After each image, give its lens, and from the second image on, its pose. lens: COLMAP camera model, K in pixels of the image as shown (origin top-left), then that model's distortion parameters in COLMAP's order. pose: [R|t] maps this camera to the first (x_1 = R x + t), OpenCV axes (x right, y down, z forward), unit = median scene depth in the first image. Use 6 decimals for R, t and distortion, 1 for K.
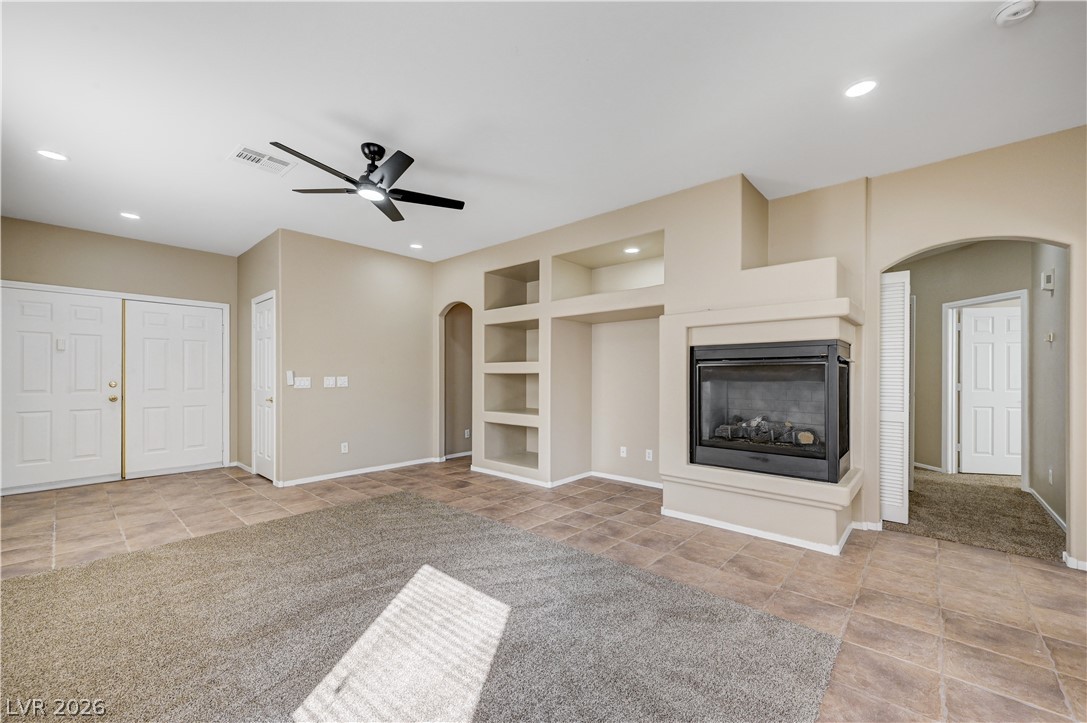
lens RADIAL K [[429.7, 0, 549.0], [0, 429.7, 374.5], [0, 0, 1]] dist [-0.003285, 0.000546]
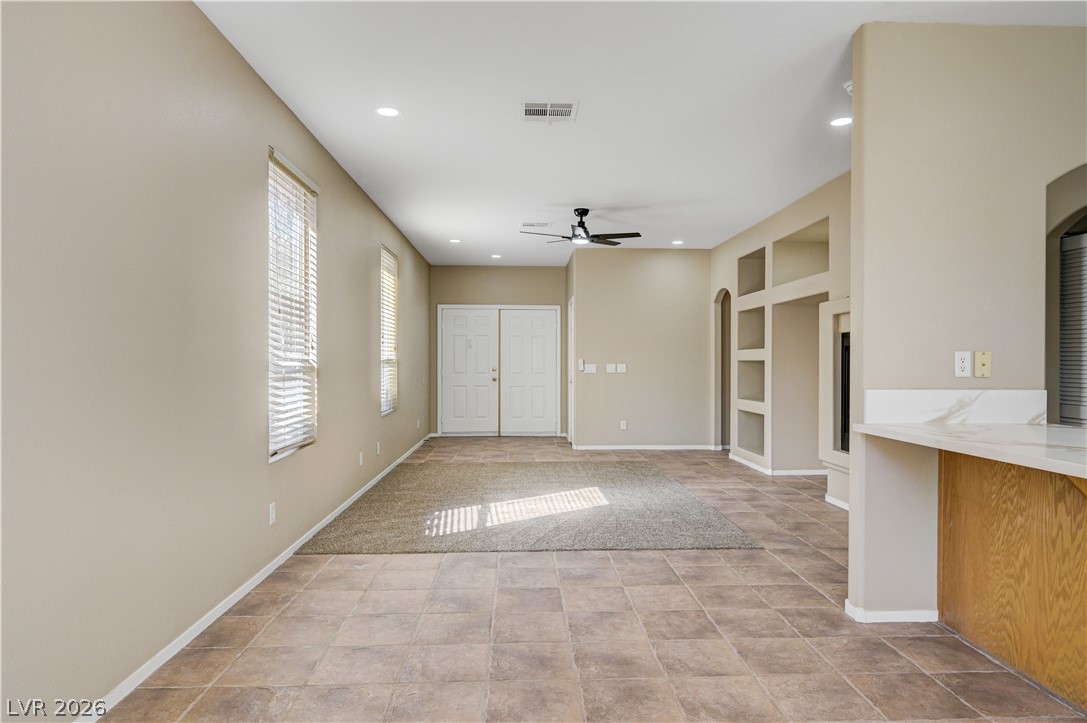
lens RADIAL K [[658.4, 0, 543.5], [0, 658.4, 365.8], [0, 0, 1]] dist [-0.017761, -0.000700]
pose [[0.689186, 0.002083, -0.724582, 0.737534], [0.001255, 0.999991, 0.004068, 0.002573], [0.724584, -0.003713, 0.689177, -0.428295]]
